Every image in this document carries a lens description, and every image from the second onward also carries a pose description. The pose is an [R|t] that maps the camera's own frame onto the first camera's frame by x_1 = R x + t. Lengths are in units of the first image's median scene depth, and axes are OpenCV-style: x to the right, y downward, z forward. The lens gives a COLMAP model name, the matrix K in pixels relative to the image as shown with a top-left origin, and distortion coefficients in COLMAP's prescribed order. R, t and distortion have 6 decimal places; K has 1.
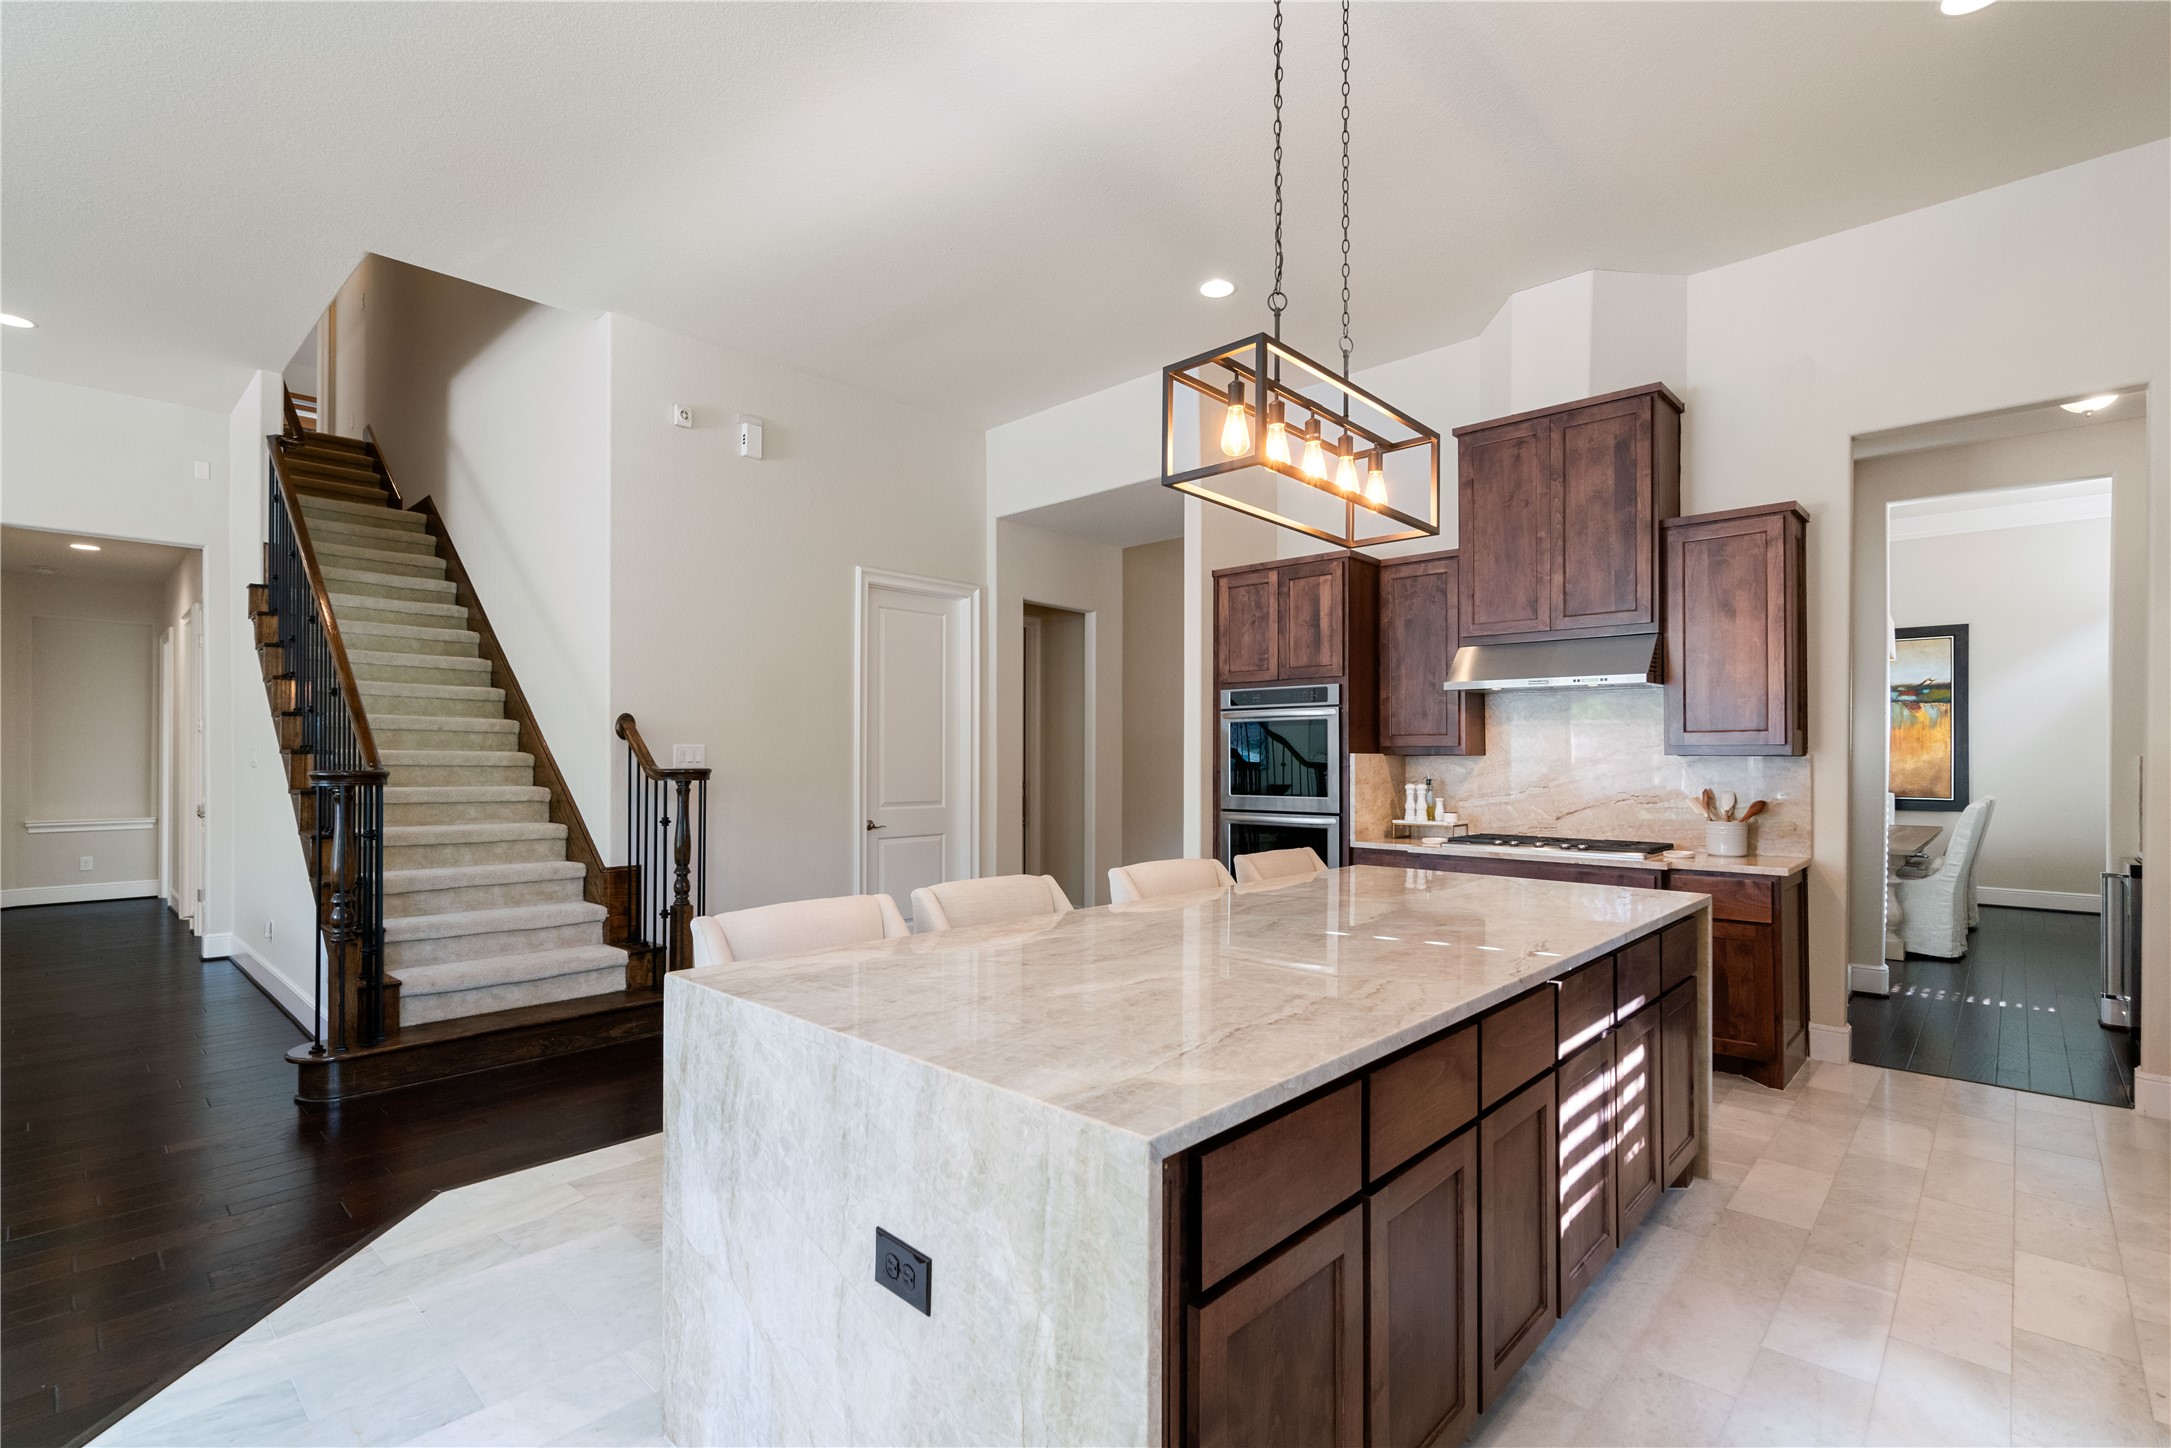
lens RADIAL K [[987.6, 0, 1071.7], [0, 987.6, 748.4], [0, 0, 1]] dist [-0.005161, 0.001278]
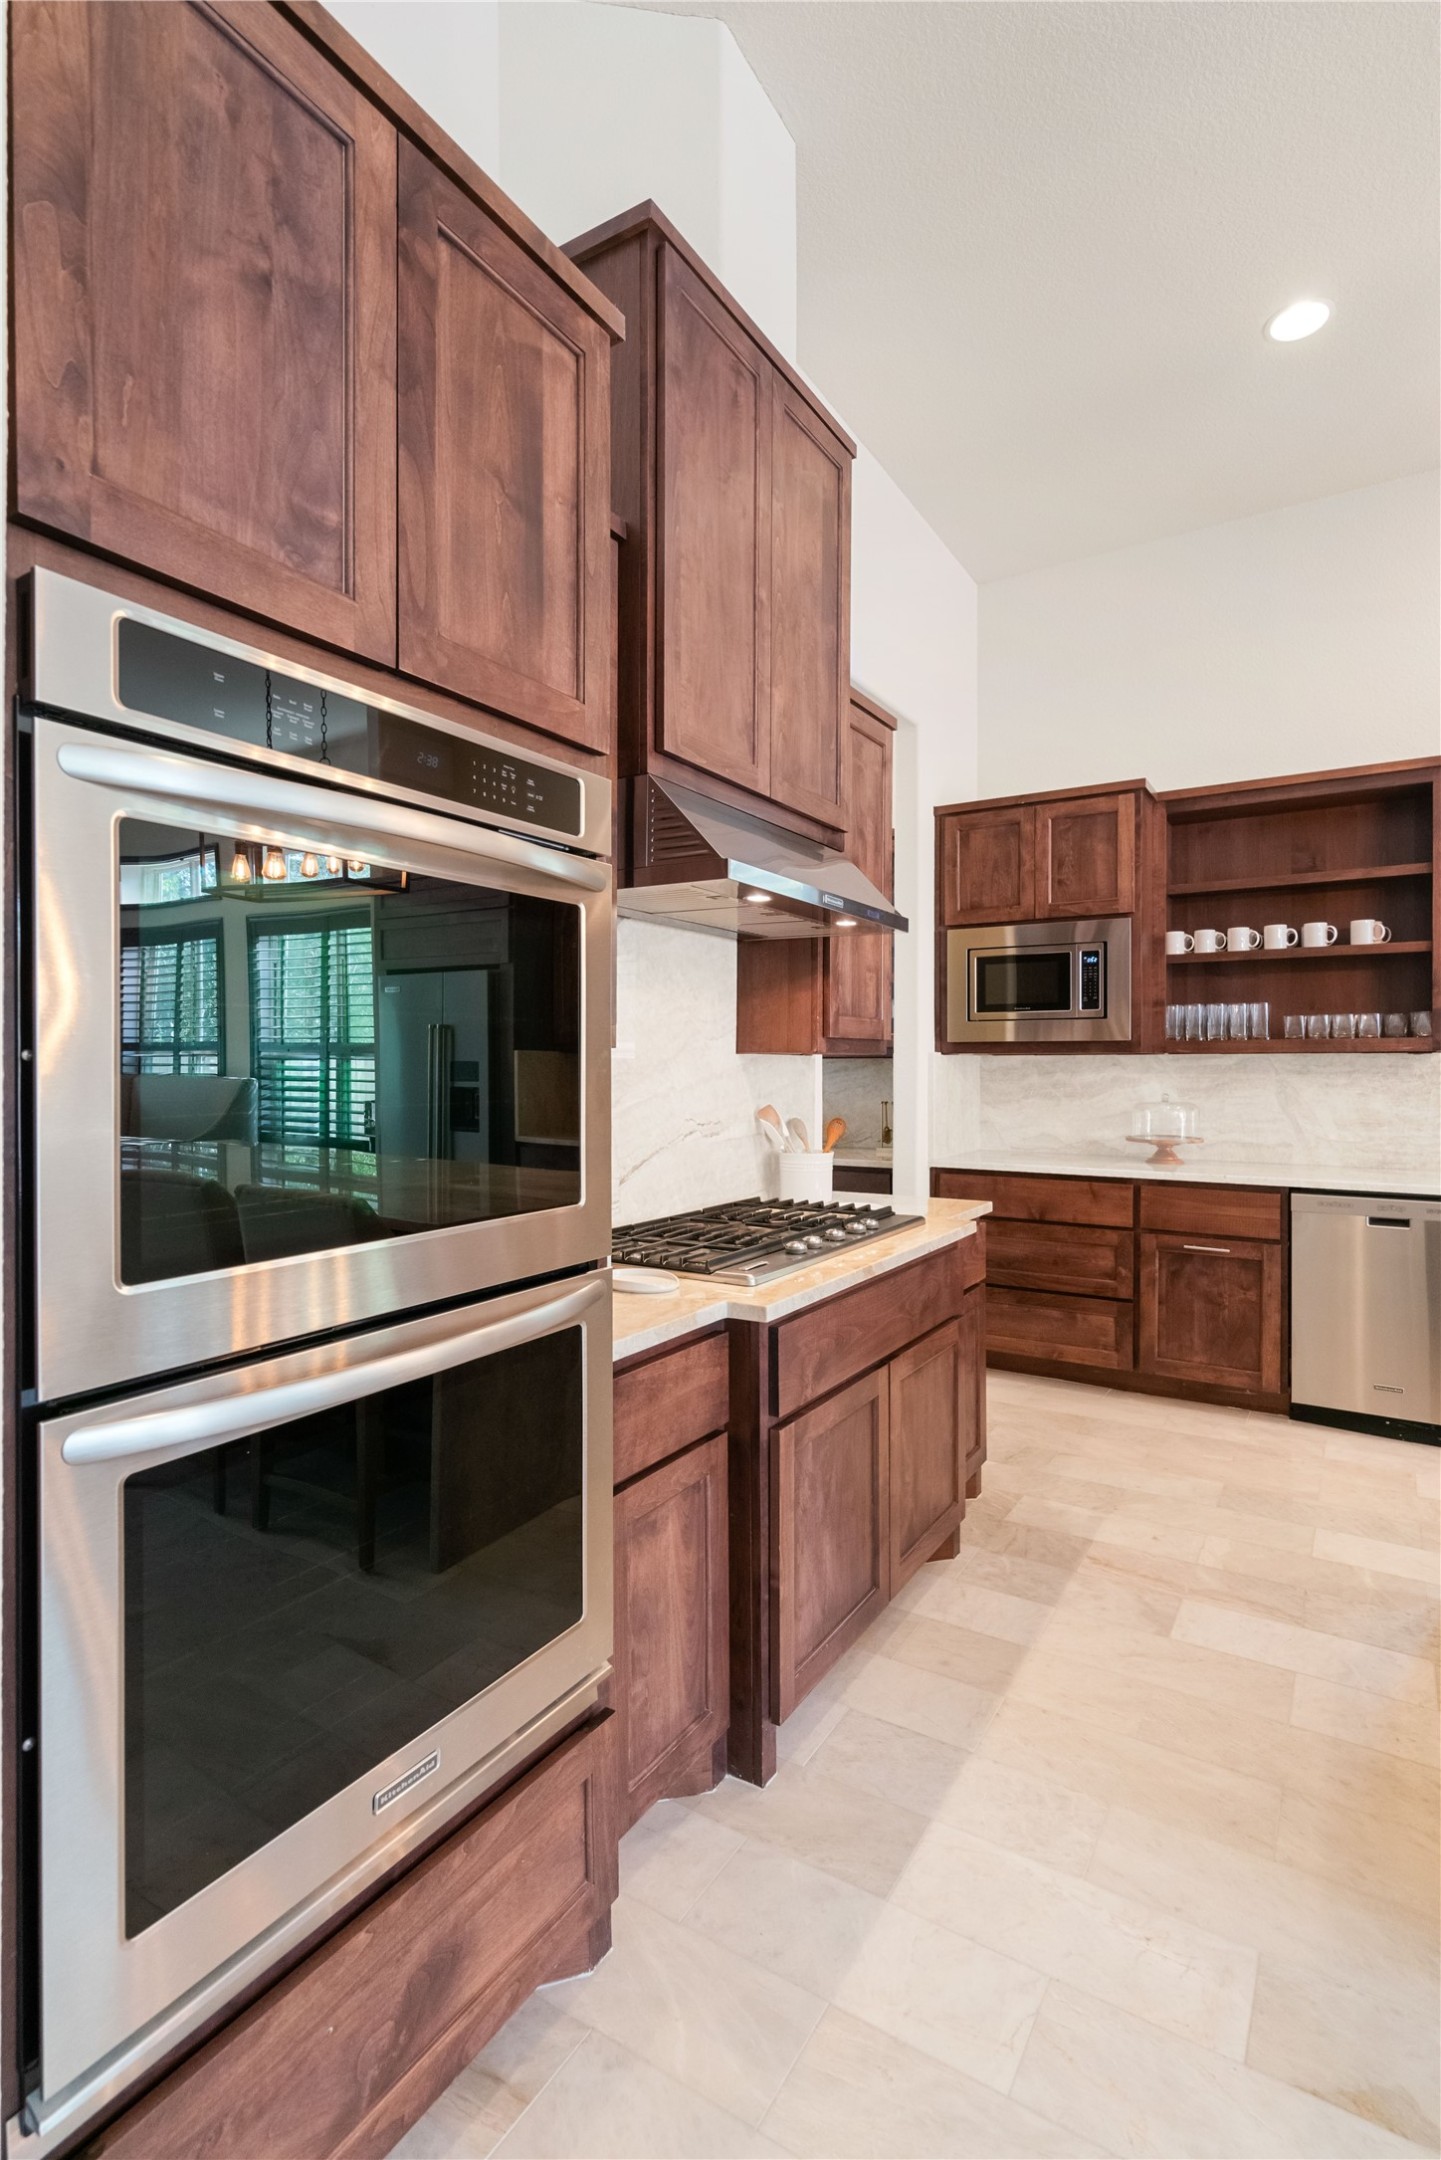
lens RADIAL K [[1055.8, 0, 754.8], [0, 1055.8, 1067.4], [0, 0, 1]] dist [0.003214, 0.001269]
pose [[-0.221551, -0.008281, 0.975114, -0.025851], [-0.009138, 0.999938, 0.006415, 0.012948], [-0.975106, -0.007490, -0.221613, 1.172539]]
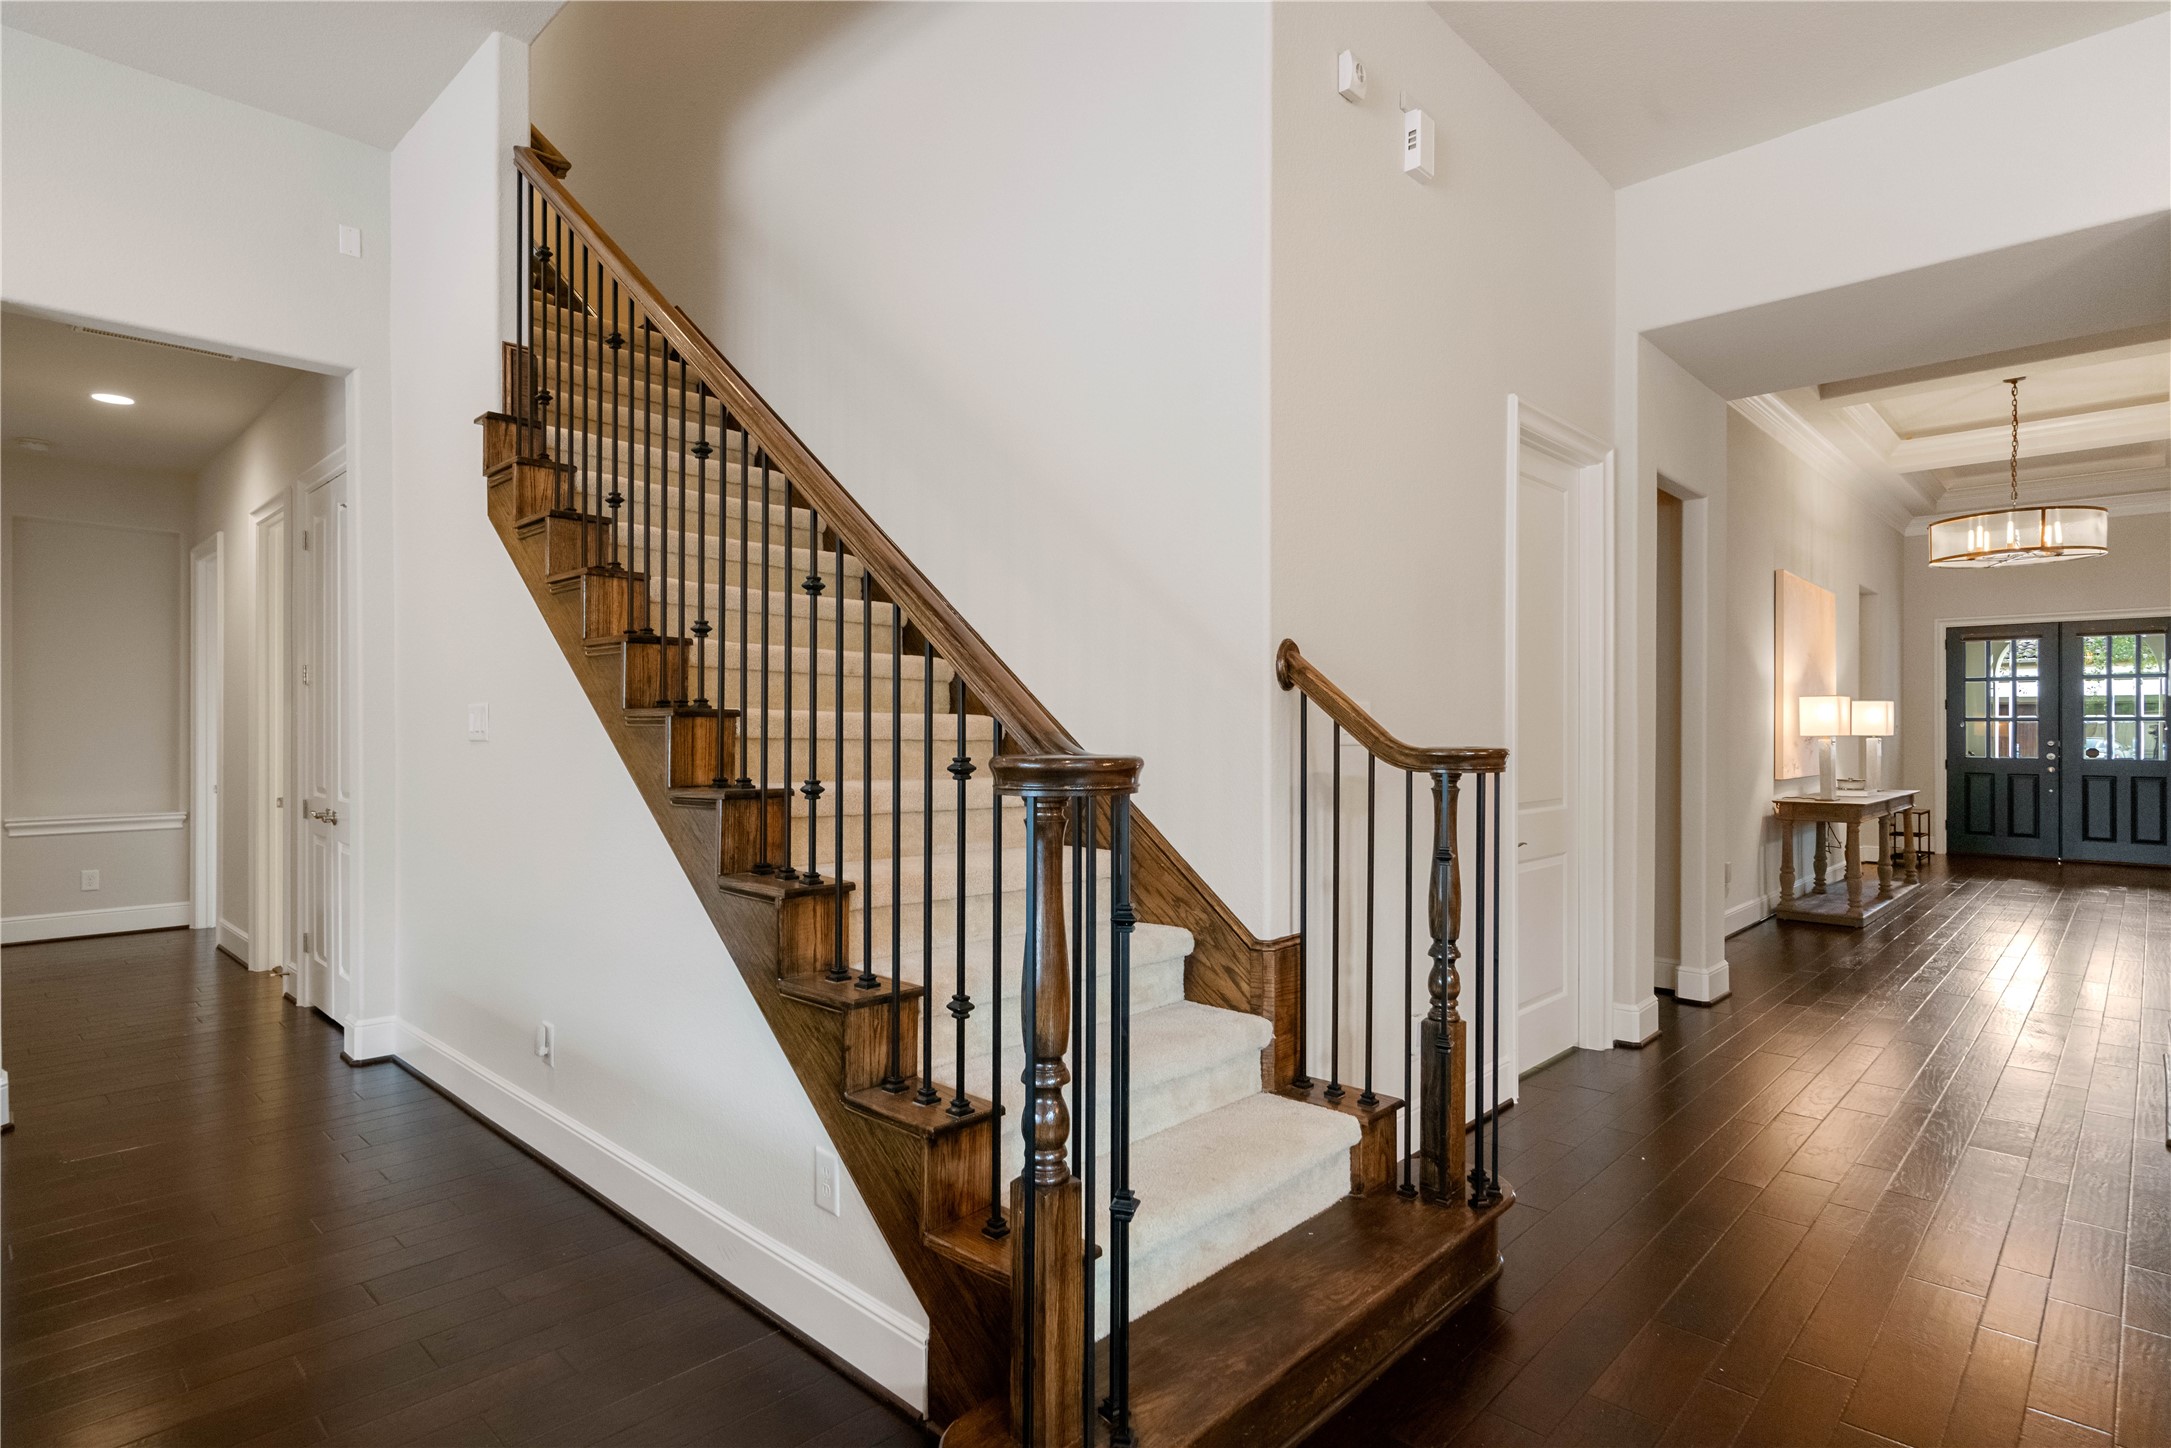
lens RADIAL K [[1122.1, 0, 1102.0], [0, 1122.1, 723.5], [0, 0, 1]] dist [-0.003269, 0.002878]
pose [[0.999986, 0.001669, -0.005062, -0.604901], [-0.001639, 0.999981, 0.005875, 0.004857], [0.005071, -0.005867, 0.999970, 0.459894]]
